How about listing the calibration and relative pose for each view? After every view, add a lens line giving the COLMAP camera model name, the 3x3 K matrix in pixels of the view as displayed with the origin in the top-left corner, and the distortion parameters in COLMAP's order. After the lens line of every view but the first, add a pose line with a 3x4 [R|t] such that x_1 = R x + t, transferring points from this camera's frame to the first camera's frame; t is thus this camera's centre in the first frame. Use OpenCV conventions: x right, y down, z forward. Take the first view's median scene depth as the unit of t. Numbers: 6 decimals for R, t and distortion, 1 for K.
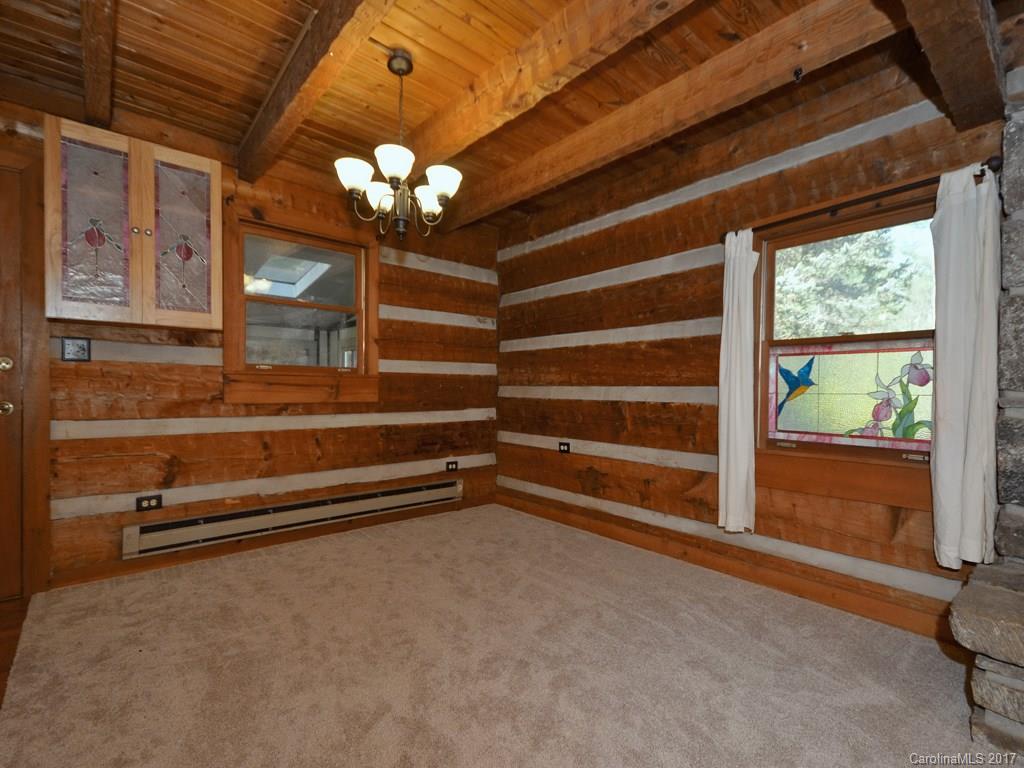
lens RADIAL K [[486.2, 0, 515.1], [0, 486.2, 389.9], [0, 0, 1]] dist [0.035104, -0.001291]
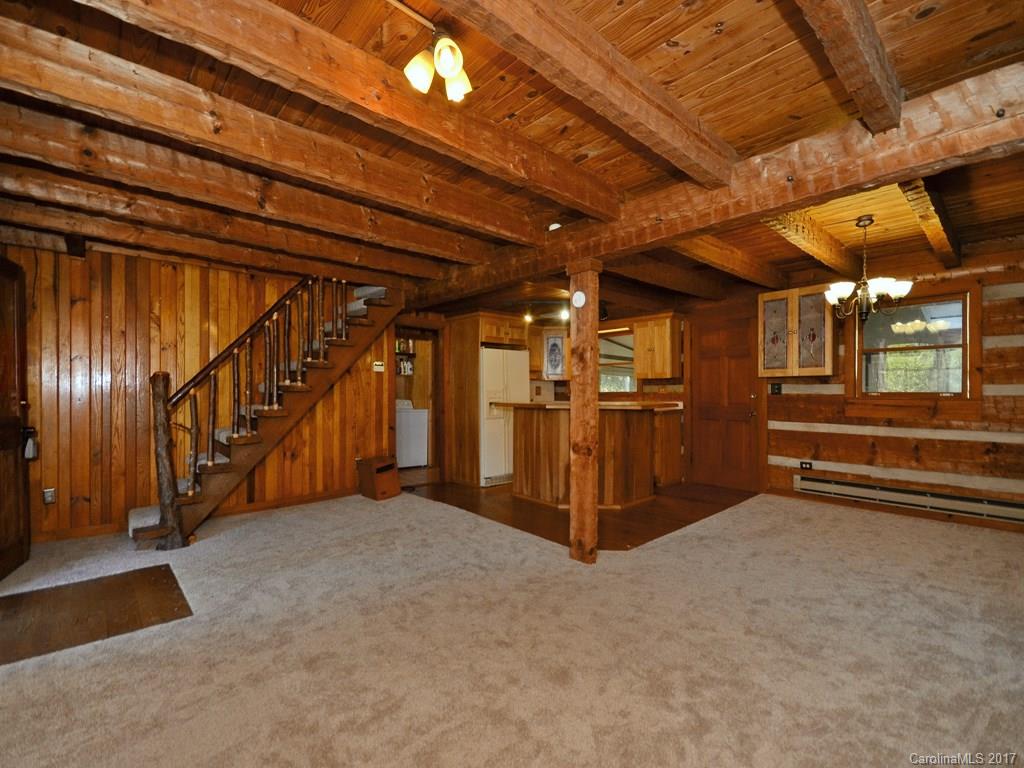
lens RADIAL K [[453.5, 0, 512.9], [0, 453.5, 387.7], [0, 0, 1]] dist [-0.018078, -0.002972]
pose [[0.024031, -0.016141, -0.999581, 0.920457], [-0.001537, 0.999868, -0.016183, -0.044911], [0.999710, 0.001926, 0.024003, -0.181300]]
